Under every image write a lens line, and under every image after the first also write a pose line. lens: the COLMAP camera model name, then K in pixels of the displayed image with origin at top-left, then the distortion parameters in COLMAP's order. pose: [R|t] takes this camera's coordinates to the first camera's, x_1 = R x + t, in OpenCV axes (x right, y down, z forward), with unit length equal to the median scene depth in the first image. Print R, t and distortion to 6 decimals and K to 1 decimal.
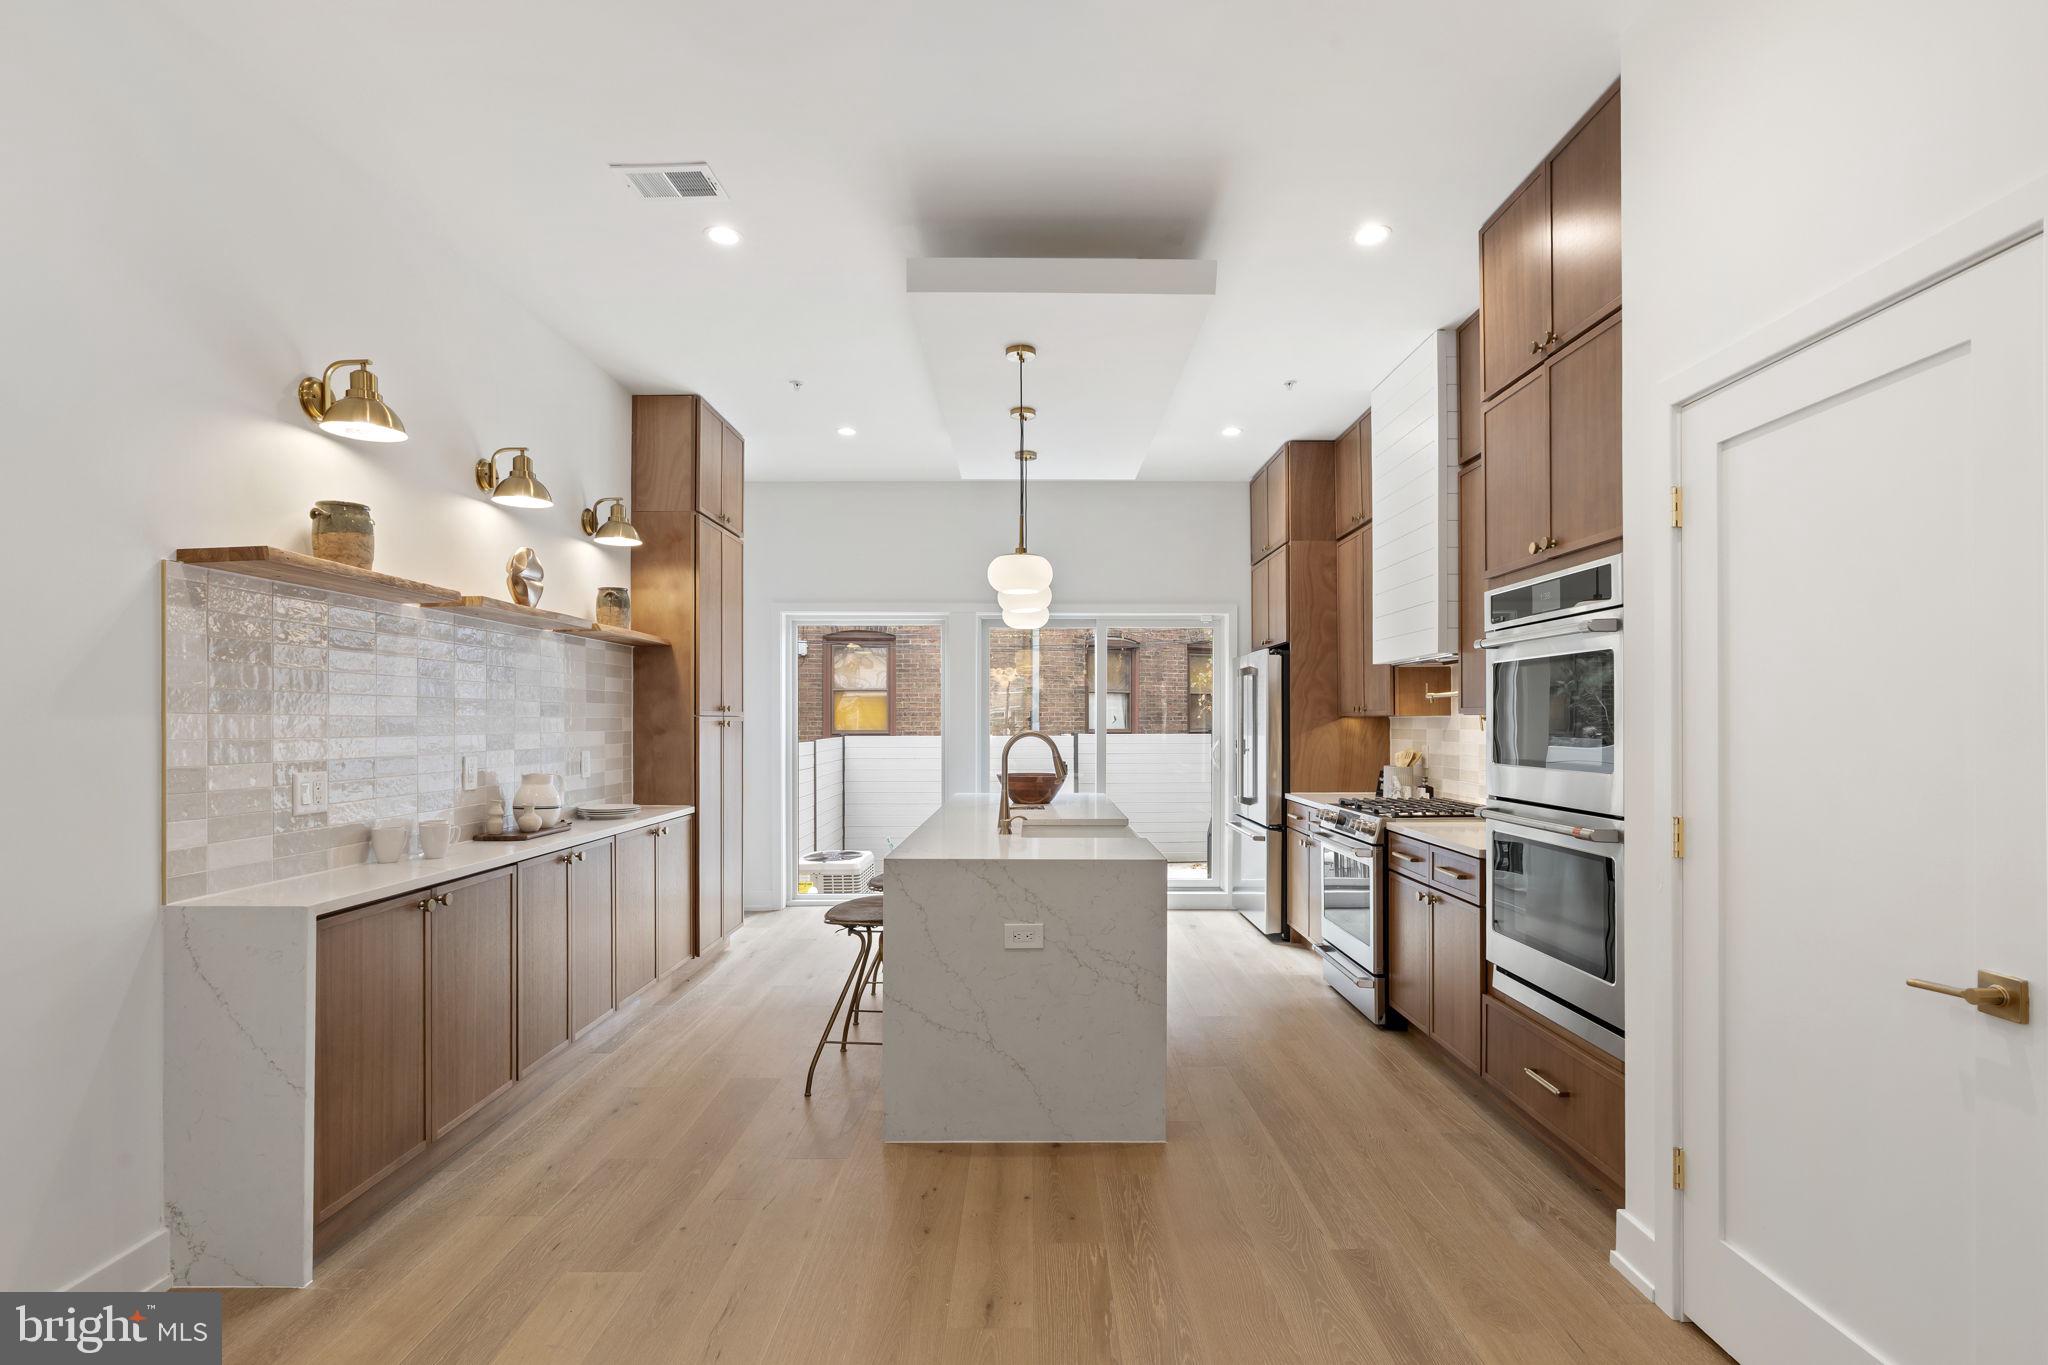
lens RADIAL K [[927.6, 0, 1028.3], [0, 927.6, 718.6], [0, 0, 1]] dist [-0.008295, 0.001899]
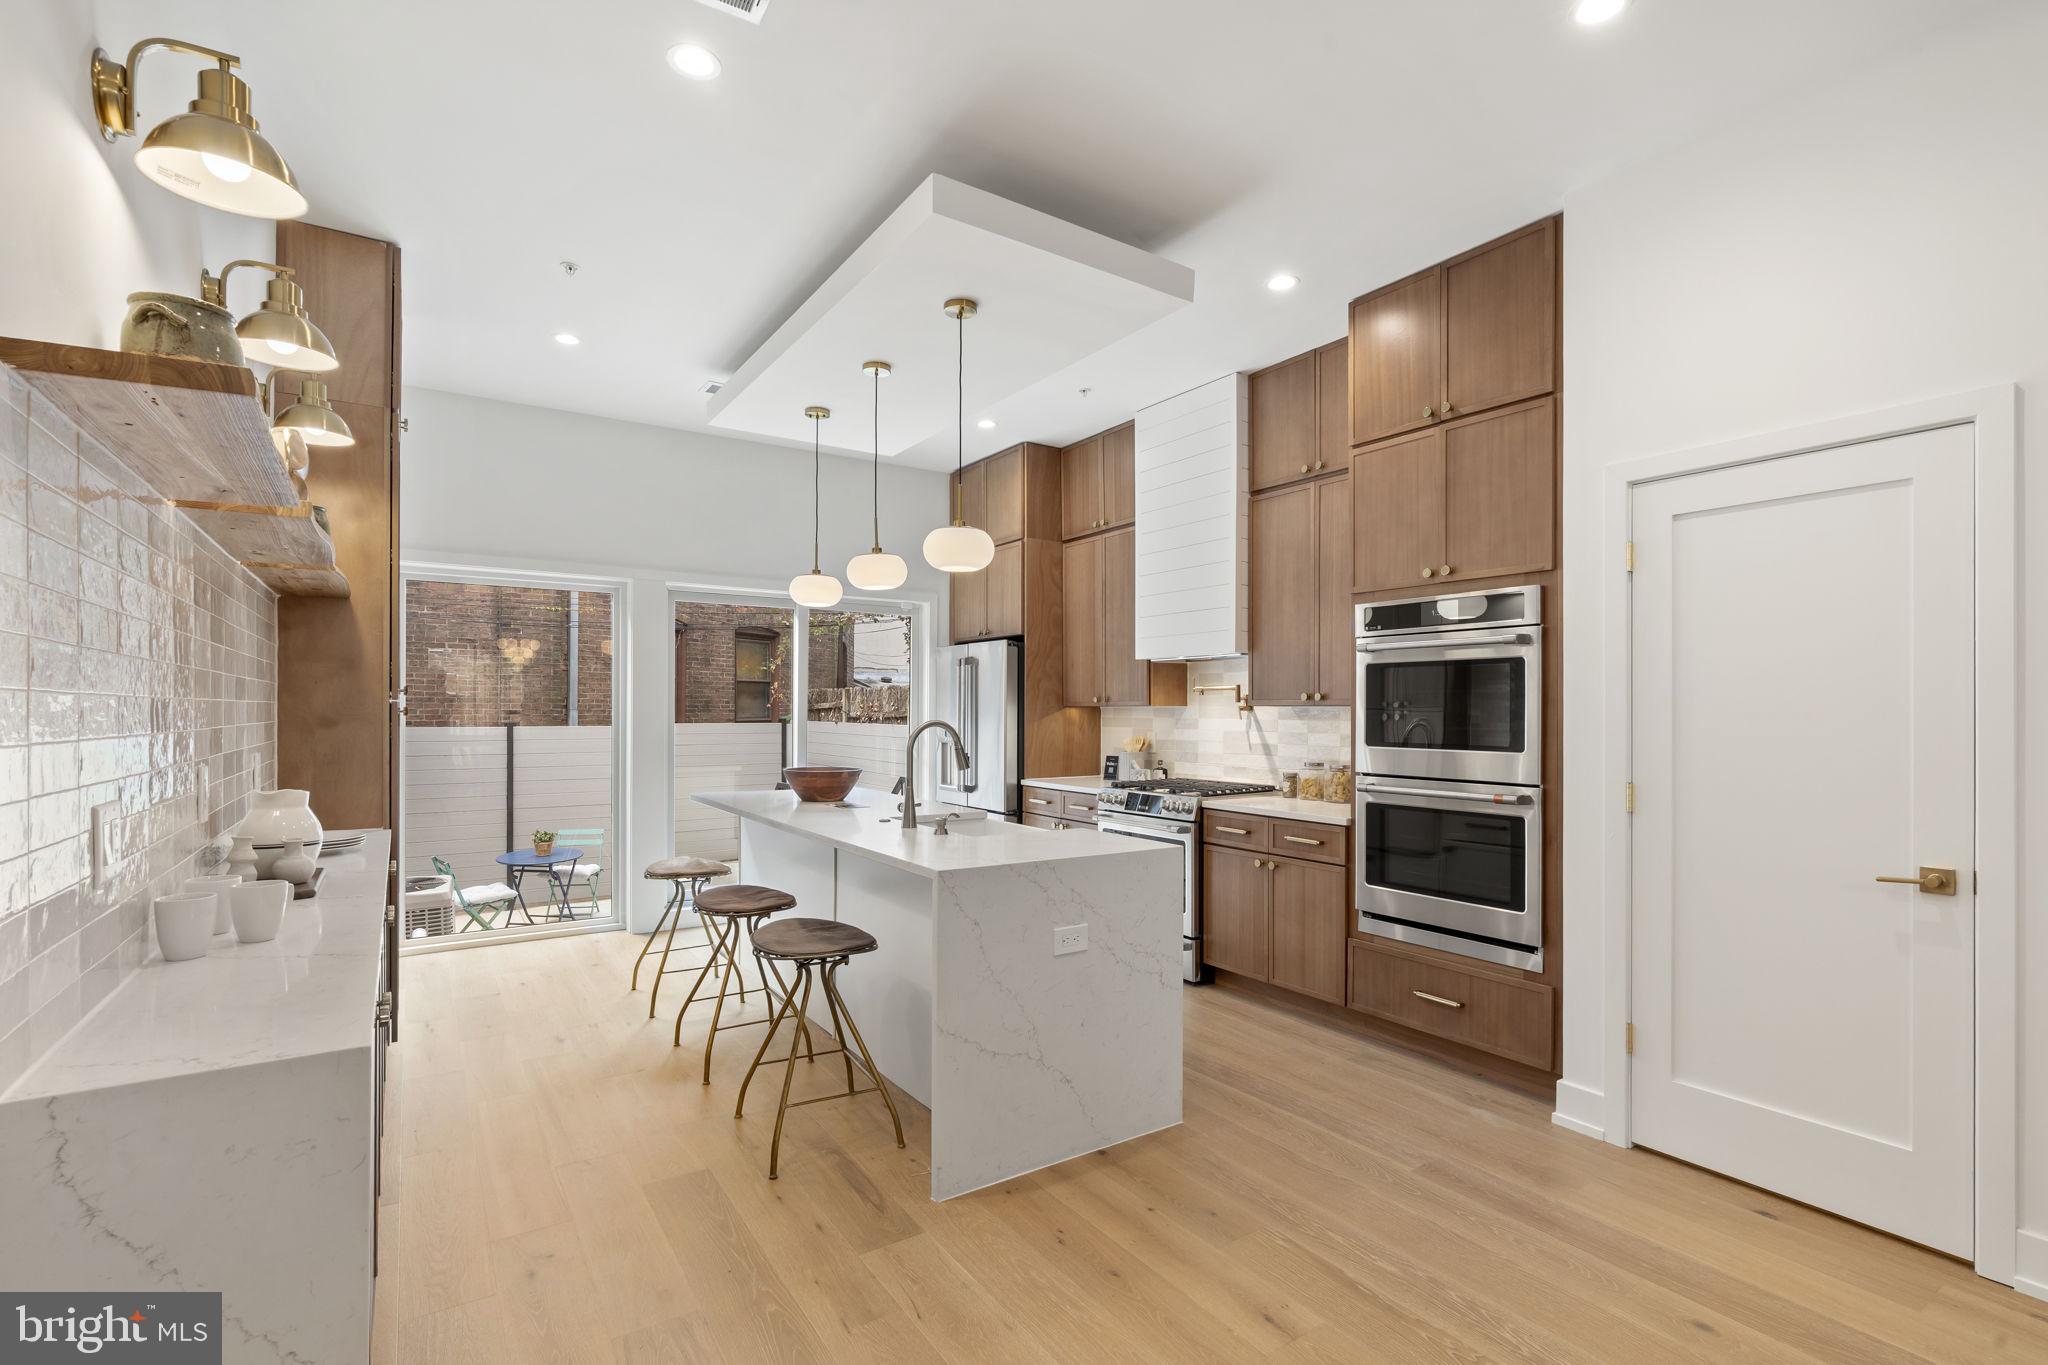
lens RADIAL K [[927.6, 0, 1019.9], [0, 927.6, 711.0], [0, 0, 1]] dist [-0.008295, 0.001899]
pose [[0.833055, 0.003246, 0.553181, -0.423440], [-0.005776, 0.999979, 0.002831, 0.000792], [-0.553160, -0.005554, 0.833056, 0.185134]]
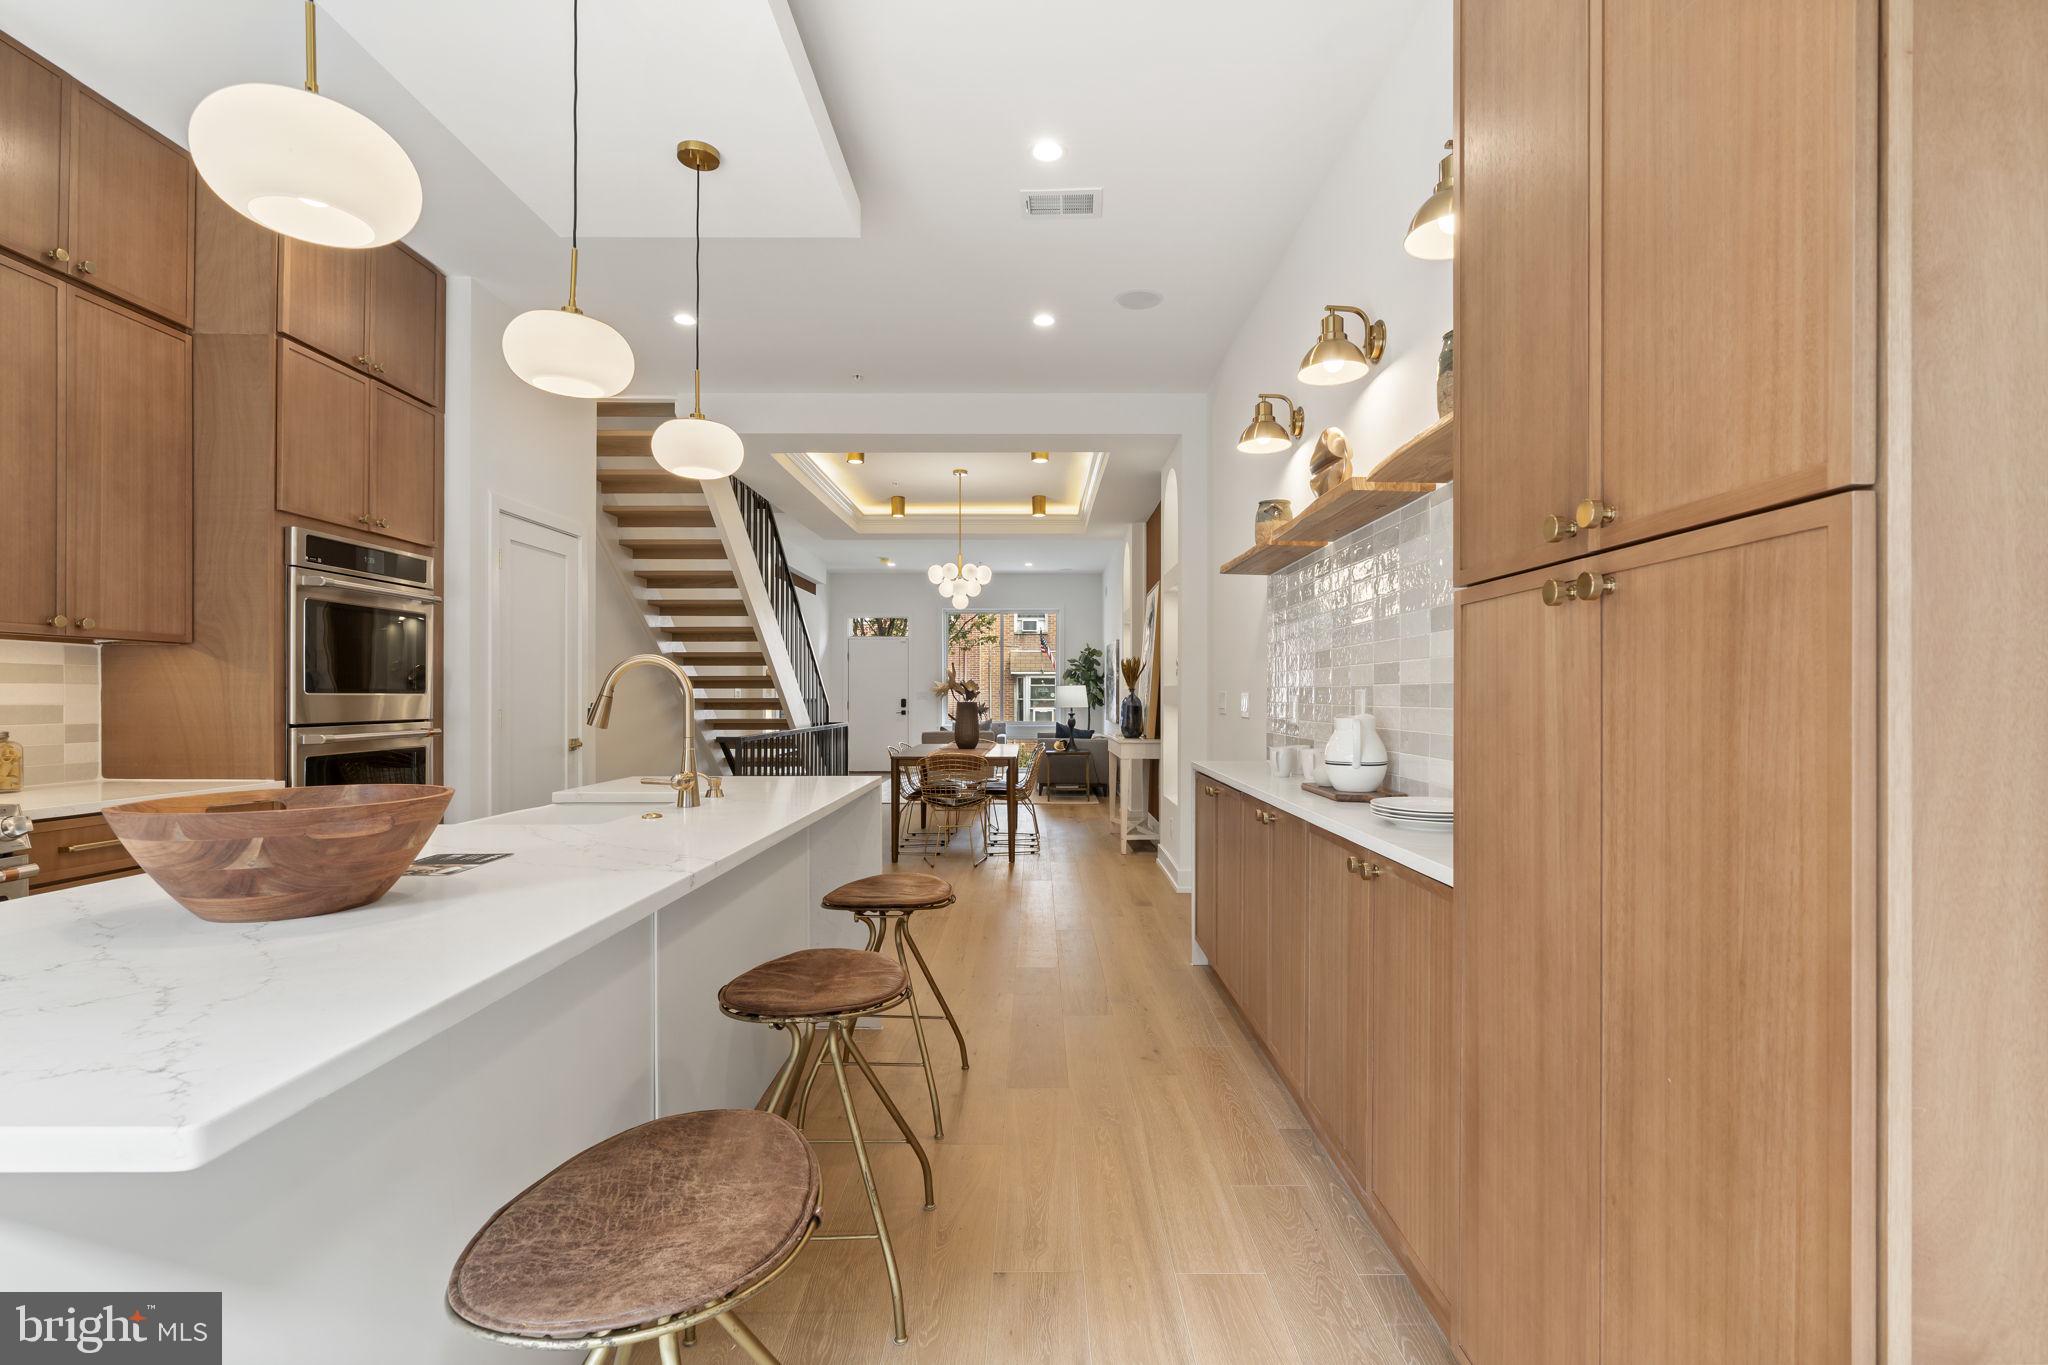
lens RADIAL K [[927.6, 0, 1031.3], [0, 927.6, 689.4], [0, 0, 1]] dist [-0.008295, 0.001899]
pose [[-0.999989, -0.001124, 0.004582, -0.256512], [-0.001154, 0.999977, -0.006638, 0.038941], [-0.004574, -0.006643, -0.999967, 1.597389]]
